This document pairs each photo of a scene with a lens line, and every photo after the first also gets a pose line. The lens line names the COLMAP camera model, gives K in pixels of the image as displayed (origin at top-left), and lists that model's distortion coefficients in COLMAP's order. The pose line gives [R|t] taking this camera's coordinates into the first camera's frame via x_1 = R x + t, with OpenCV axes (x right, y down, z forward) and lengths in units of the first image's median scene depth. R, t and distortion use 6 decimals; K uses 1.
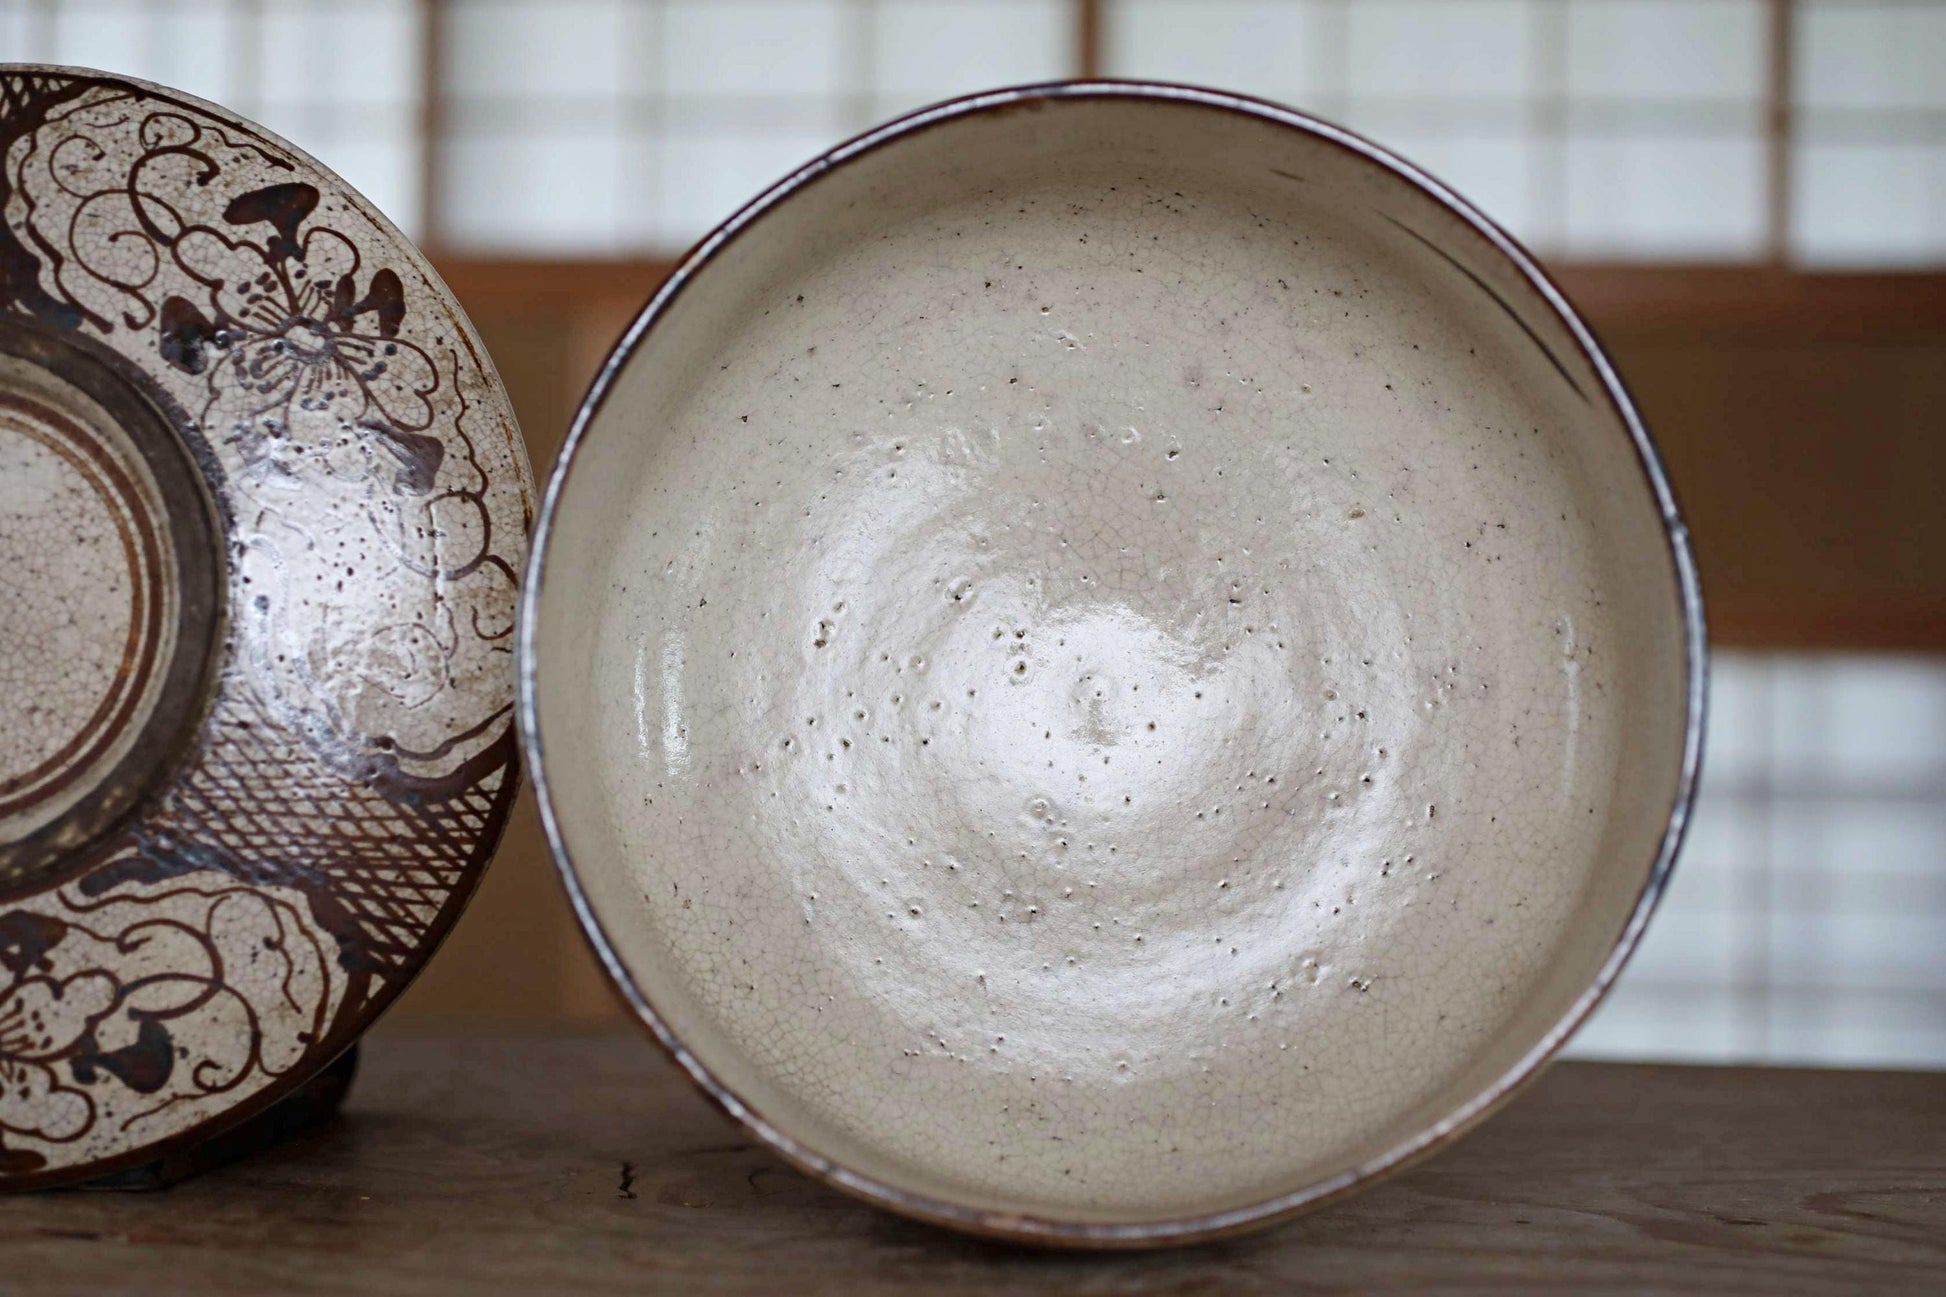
lens RADIAL K [[2907.8, 0, 996.7], [0, 2907.8, 646.7], [0, 0, 1]] dist [-0.026802, 0.248875]
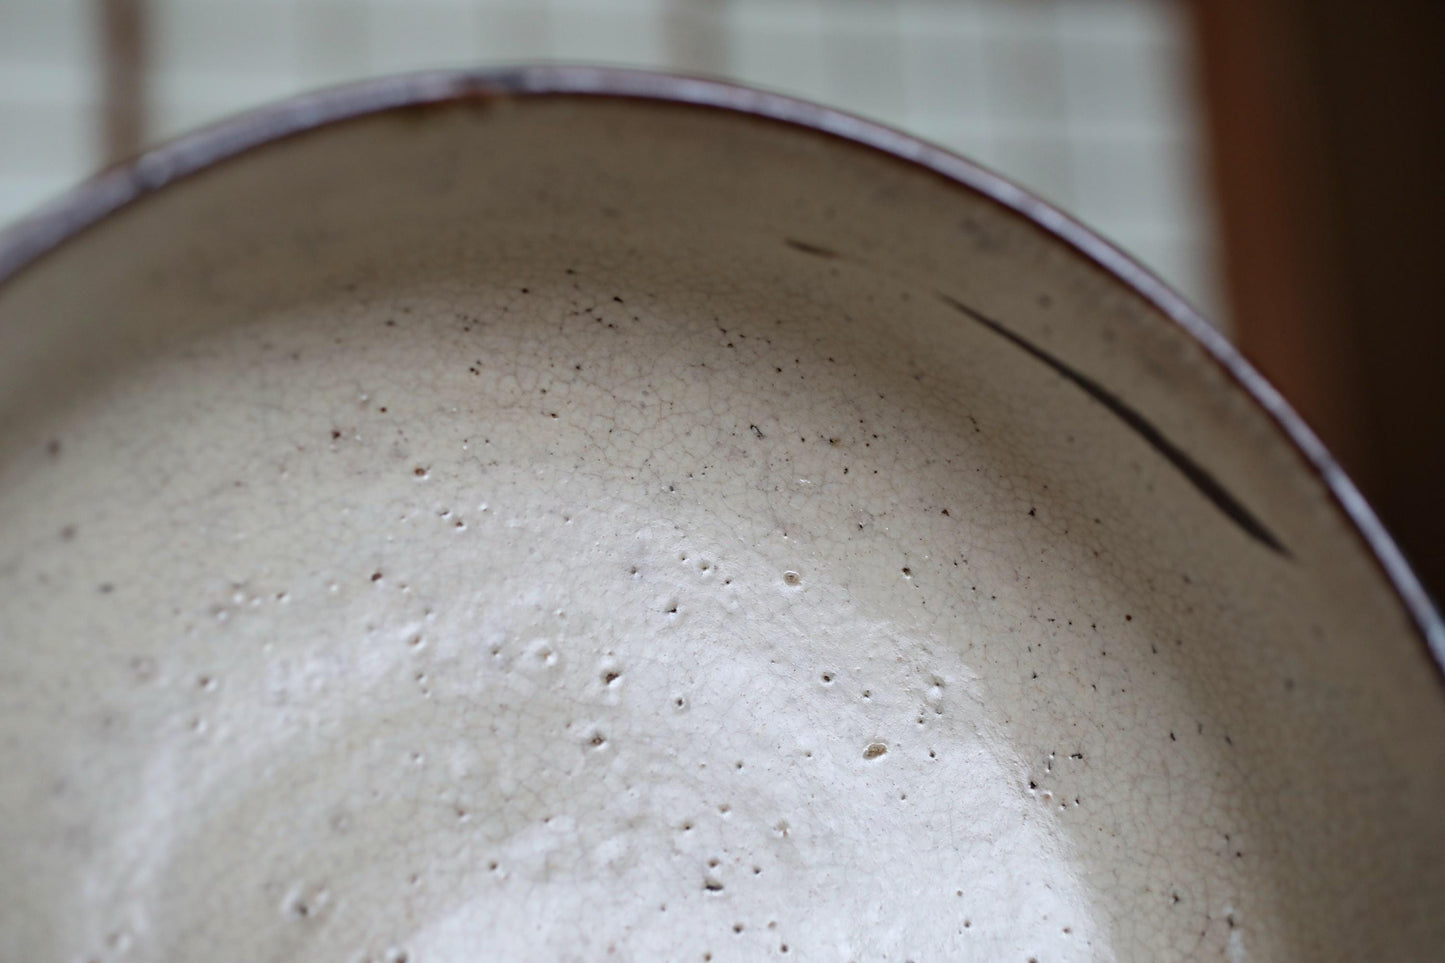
lens RADIAL K [[2259.5, 0, 722.5], [0, 2259.5, 481.5], [0, 0, 1]] dist [-0.020850, 0.332614]
pose [[0.946337, -0.007092, 0.323103, -0.090242], [0.074789, 0.977427, -0.197595, -0.004109], [-0.314408, 0.211156, 0.925506, 0.505813]]
